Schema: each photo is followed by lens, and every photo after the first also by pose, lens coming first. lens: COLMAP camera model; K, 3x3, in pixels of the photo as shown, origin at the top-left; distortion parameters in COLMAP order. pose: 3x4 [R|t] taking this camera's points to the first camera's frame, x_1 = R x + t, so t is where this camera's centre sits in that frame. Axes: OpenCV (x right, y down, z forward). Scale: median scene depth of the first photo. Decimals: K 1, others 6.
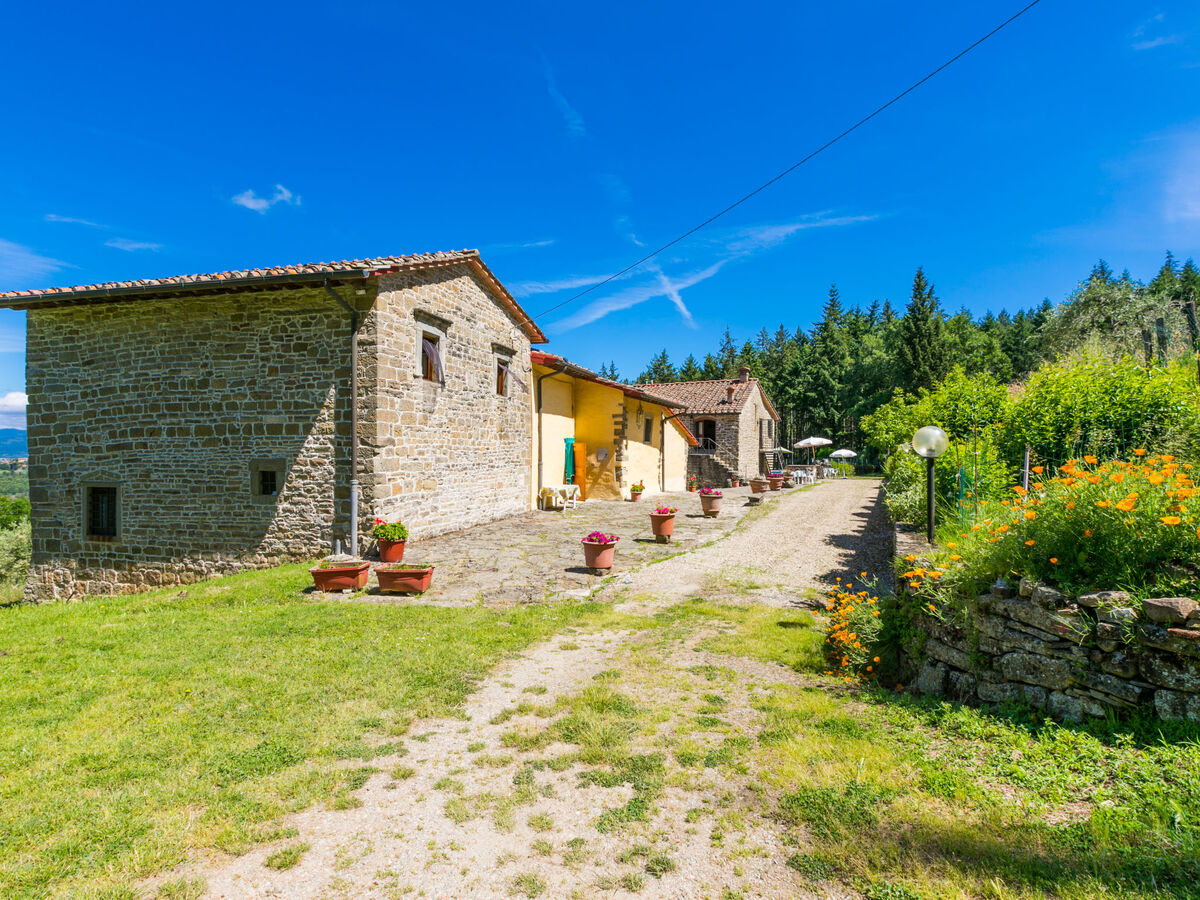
lens RADIAL K [[603.7, 0, 578.1], [0, 603.7, 447.9], [0, 0, 1]] dist [-0.003847, 0.001436]
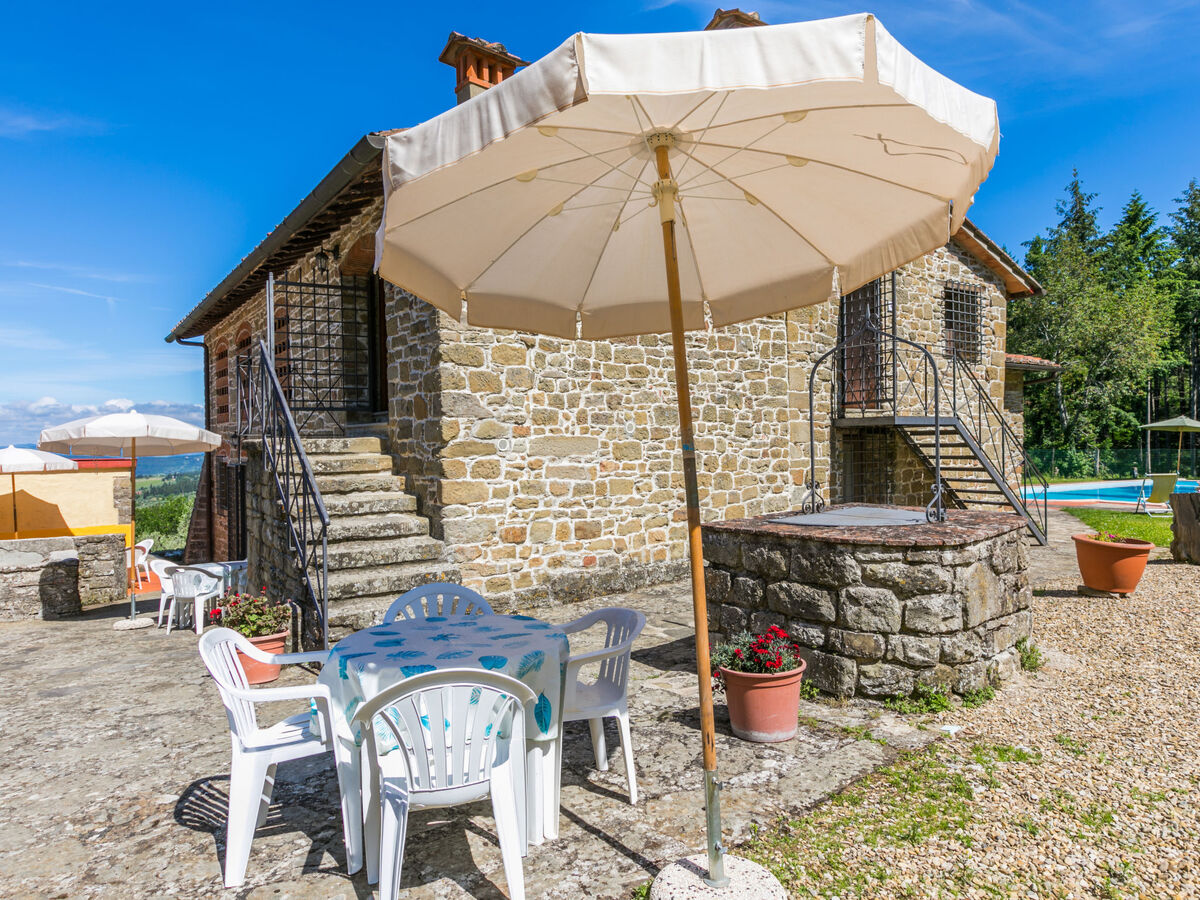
lens RADIAL K [[698.7, 0, 600.0], [0, 698.7, 450.0], [0, 0, 1]] dist [-0.000030, -0.000591]
pose [[0.898778, -0.012732, -0.438219, 0.490443], [0.019998, 0.999728, 0.011970, 0.017826], [0.437948, -0.019522, 0.898788, 1.106865]]
